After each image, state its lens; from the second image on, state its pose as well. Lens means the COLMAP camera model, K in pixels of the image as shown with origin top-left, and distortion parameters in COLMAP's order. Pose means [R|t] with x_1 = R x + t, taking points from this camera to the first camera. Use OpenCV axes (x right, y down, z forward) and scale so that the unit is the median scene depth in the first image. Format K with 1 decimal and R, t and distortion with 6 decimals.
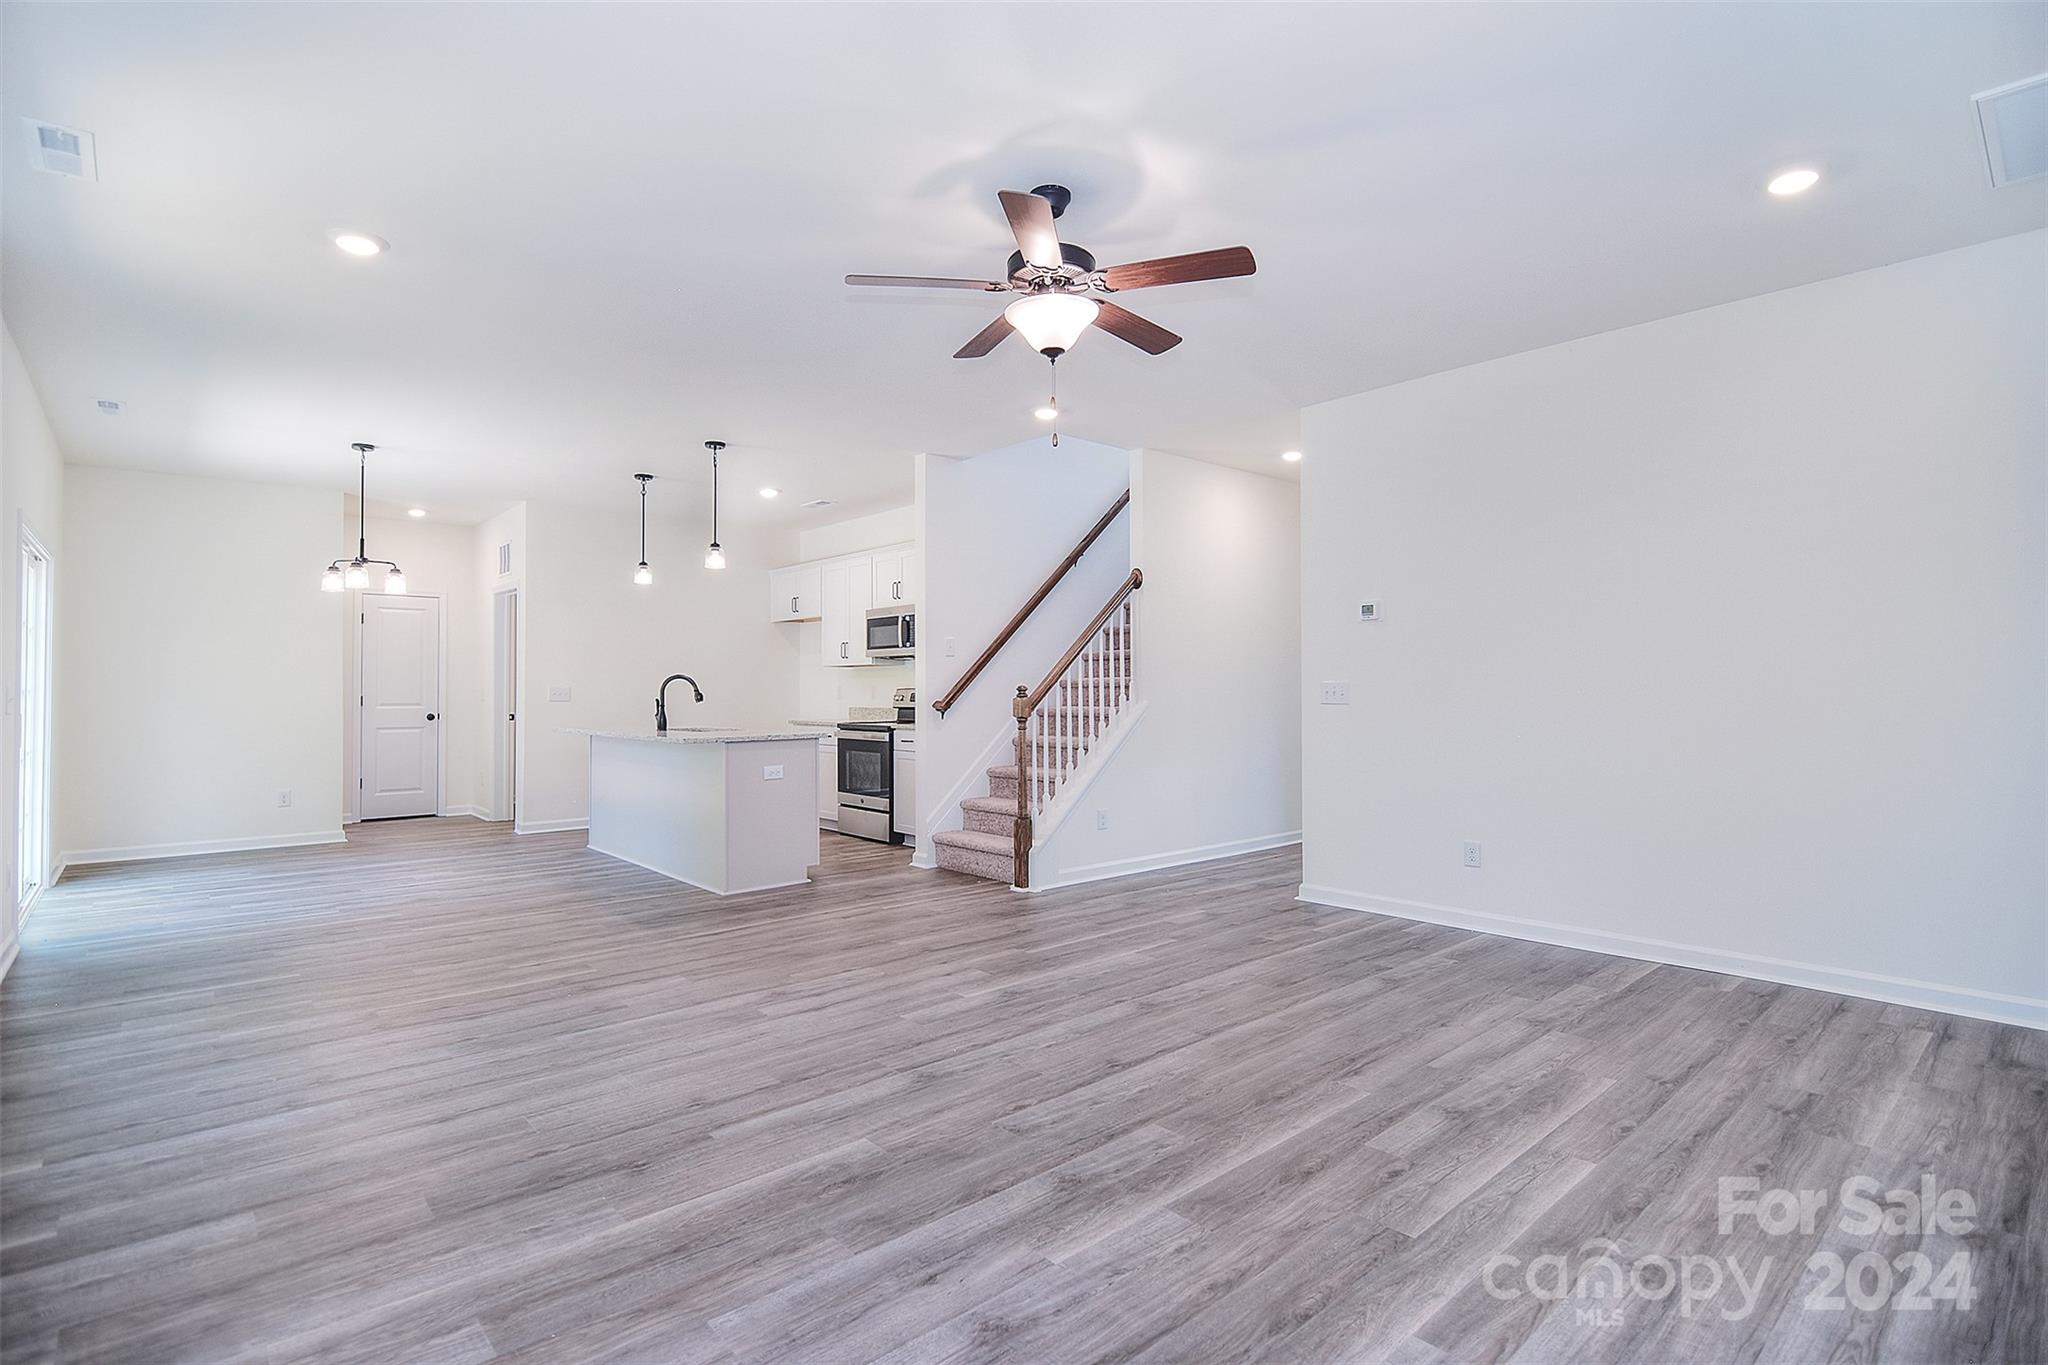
lens RADIAL K [[991.1, 0, 1034.6], [0, 991.1, 685.3], [0, 0, 1]] dist [-0.006615, -0.007576]
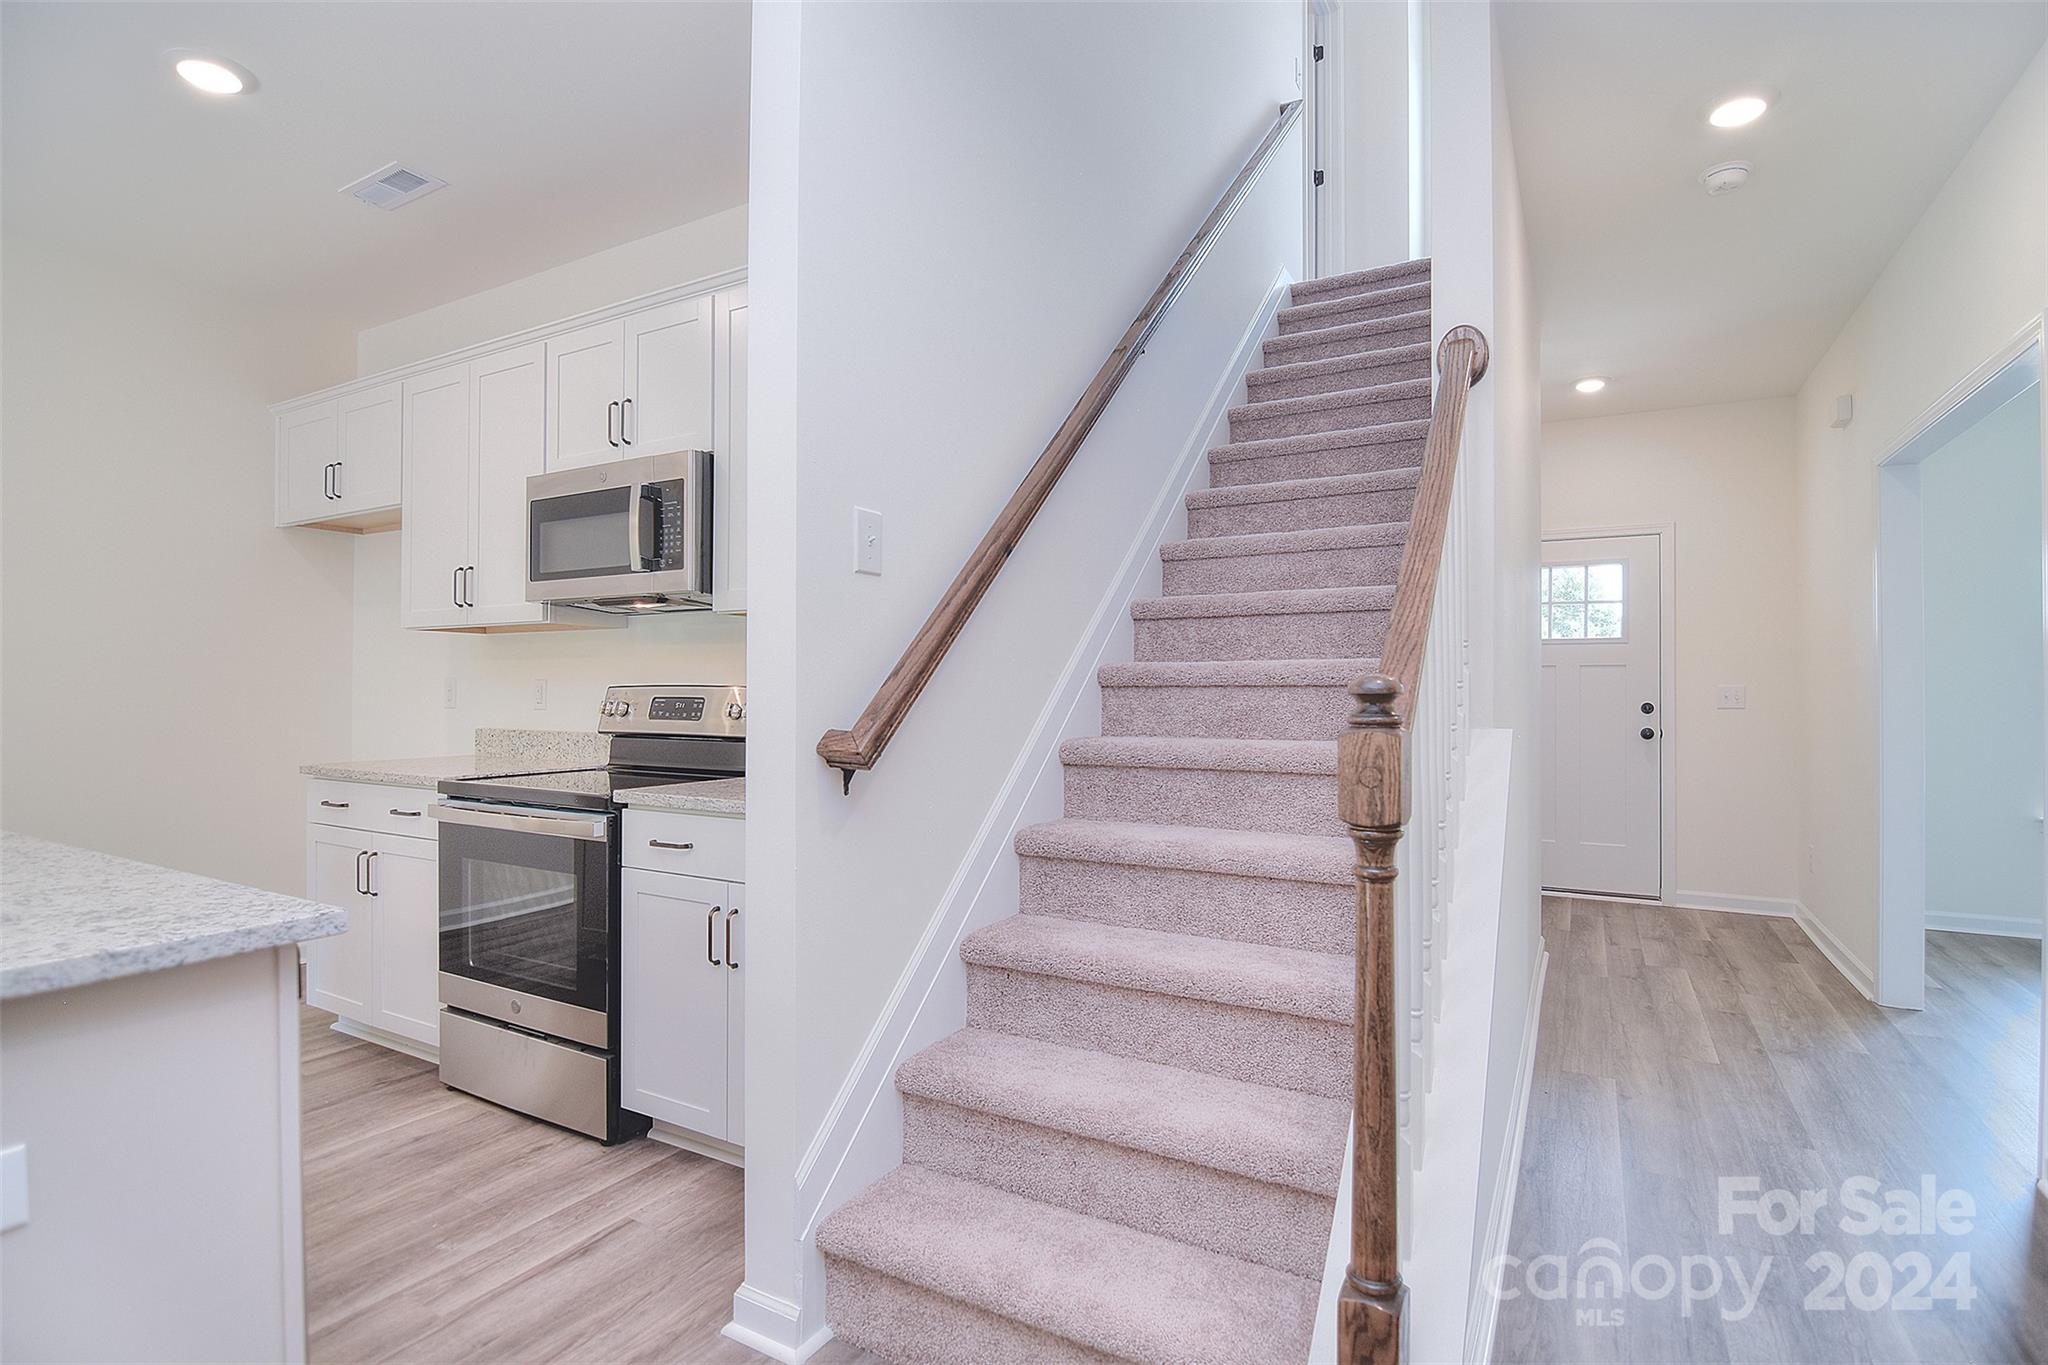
lens RADIAL K [[991.1, 0, 1024.4], [0, 991.1, 684.0], [0, 0, 1]] dist [-0.006615, -0.007576]
pose [[0.948730, 0.009583, 0.315943, -0.228424], [-0.009184, 0.999954, -0.002750, 0.005518], [-0.315955, -0.000293, 0.948774, 1.223334]]
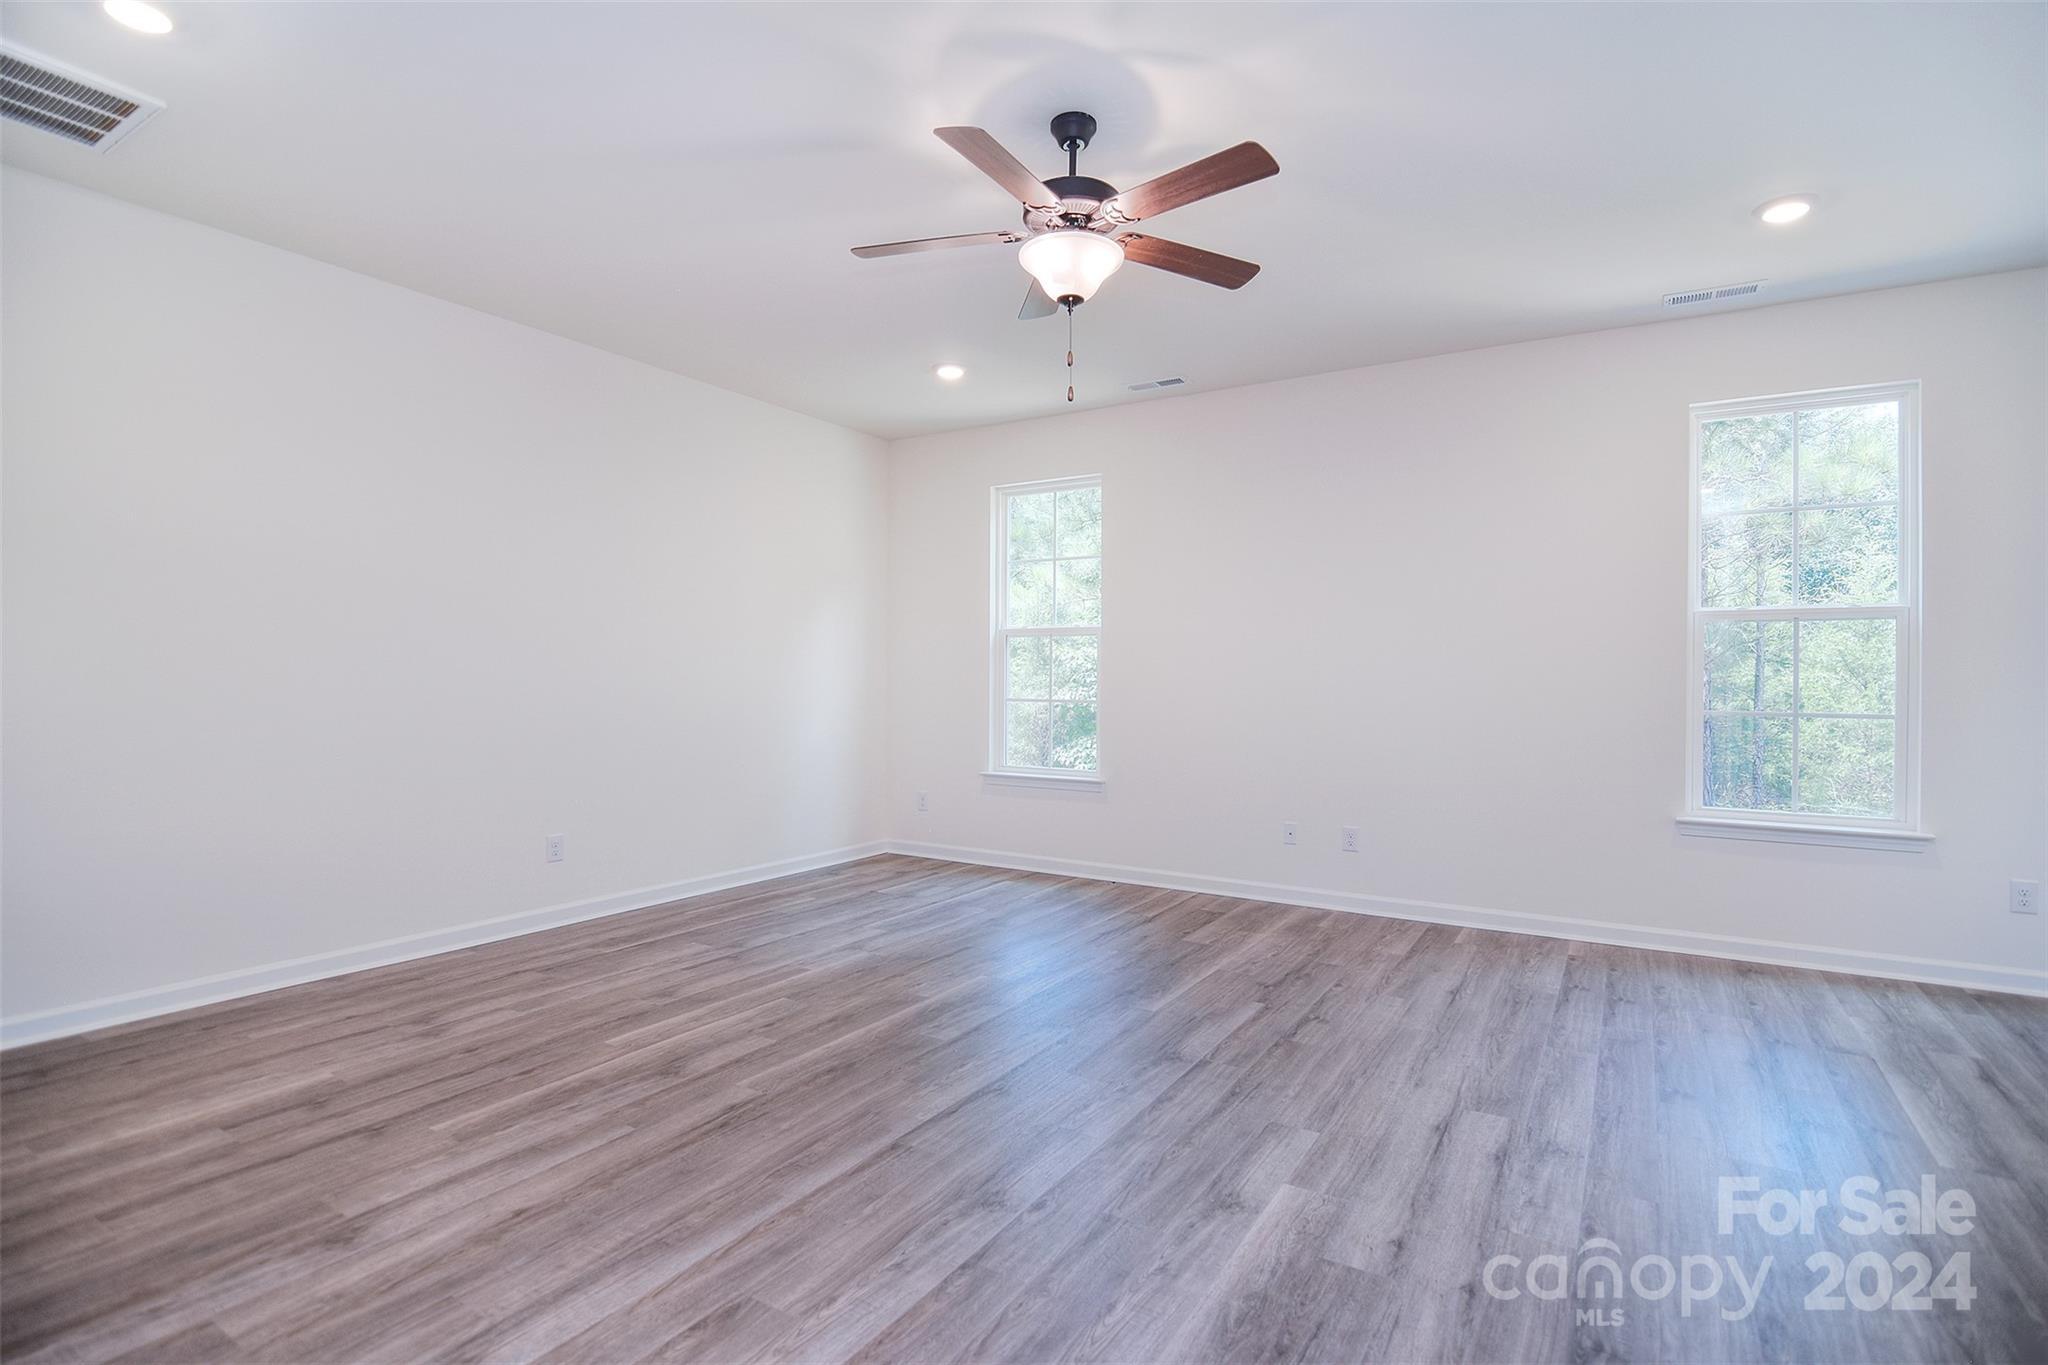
lens RADIAL K [[991.1, 0, 1024.3], [0, 991.1, 673.7], [0, 0, 1]] dist [-0.006615, -0.007576]
pose [[-0.961802, -0.002317, -0.273735, 0.245242], [-0.000254, 0.999971, -0.007574, 0.005283], [0.273745, -0.007215, -0.961775, 1.495991]]
